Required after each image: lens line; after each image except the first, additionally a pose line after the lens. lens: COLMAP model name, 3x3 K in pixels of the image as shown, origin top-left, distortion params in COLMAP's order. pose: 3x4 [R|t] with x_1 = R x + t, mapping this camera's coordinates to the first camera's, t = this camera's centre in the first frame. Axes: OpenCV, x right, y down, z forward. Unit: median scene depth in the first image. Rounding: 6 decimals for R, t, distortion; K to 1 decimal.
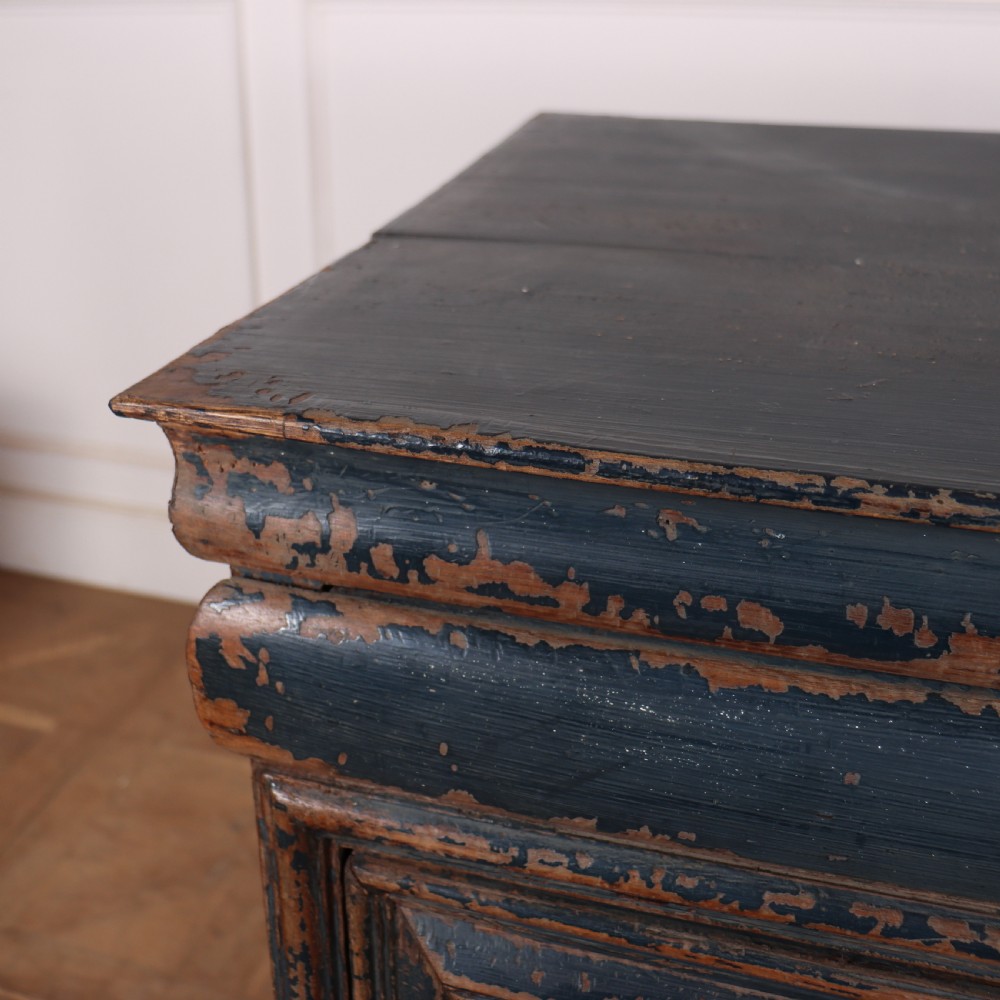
lens RADIAL K [[1291.8, 0, 383.5], [0, 1291.8, 430.1], [0, 0, 1]] dist [-0.163191, 0.110655]
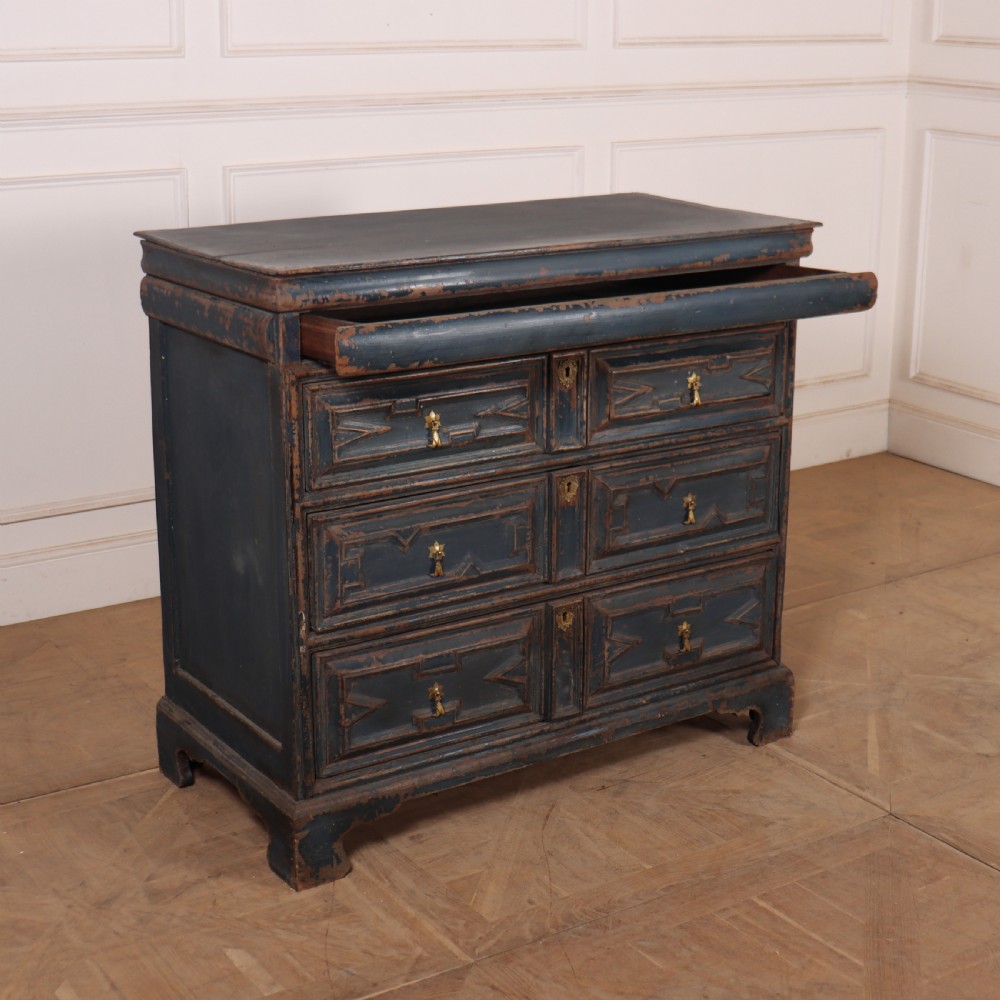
lens RADIAL K [[1742.4, 0, 503.0], [0, 1742.4, 470.0], [0, 0, 1]] dist [-0.137761, 0.218551]
pose [[0.596787, -0.187803, 0.780112, -4.895110], [0.290686, 0.956785, 0.007960, 0.876069], [-0.747895, 0.222018, 0.625589, -3.550494]]
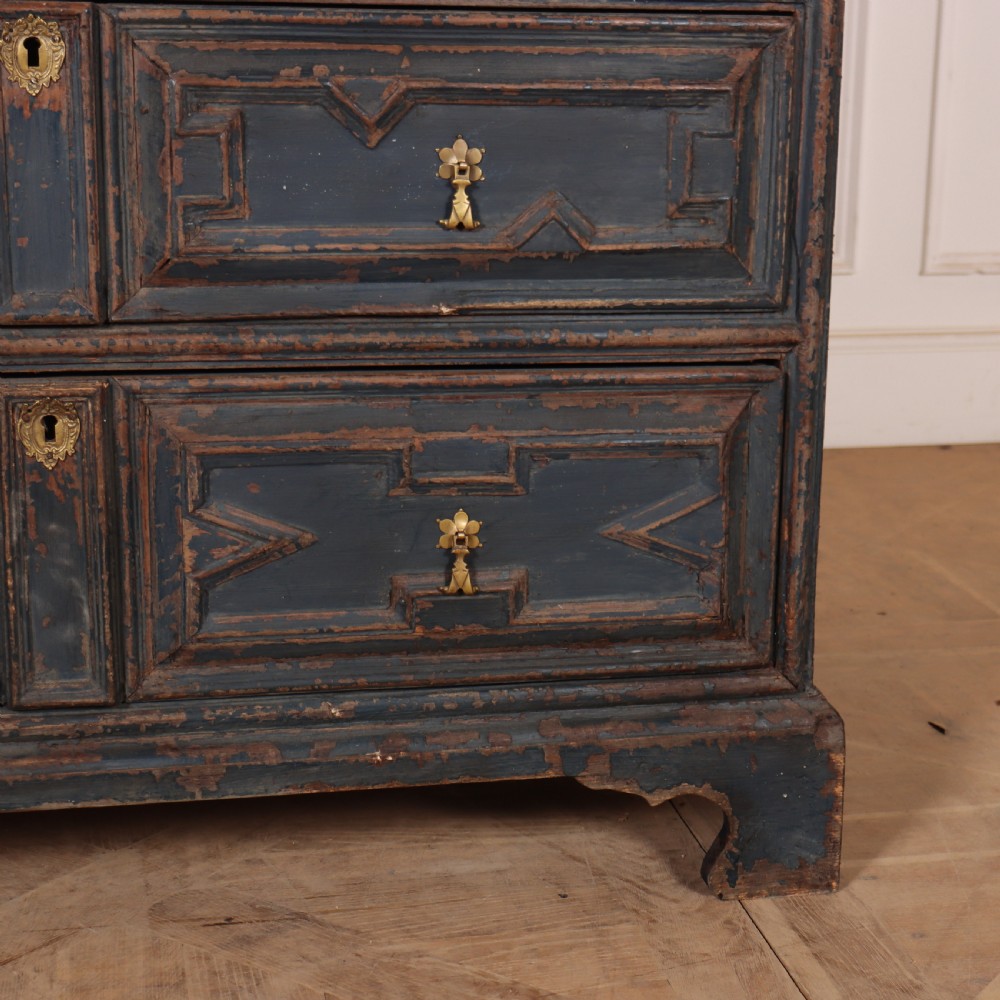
lens RADIAL K [[2185.3, 0, 540.4], [0, 2185.3, 605.5], [0, 0, 1]] dist [-0.051529, 0.193866]
pose [[0.853192, -0.109974, 0.509871, 0.006748], [0.164198, 0.984450, -0.062425, 2.284818], [-0.495078, 0.136980, 0.857983, -2.213604]]
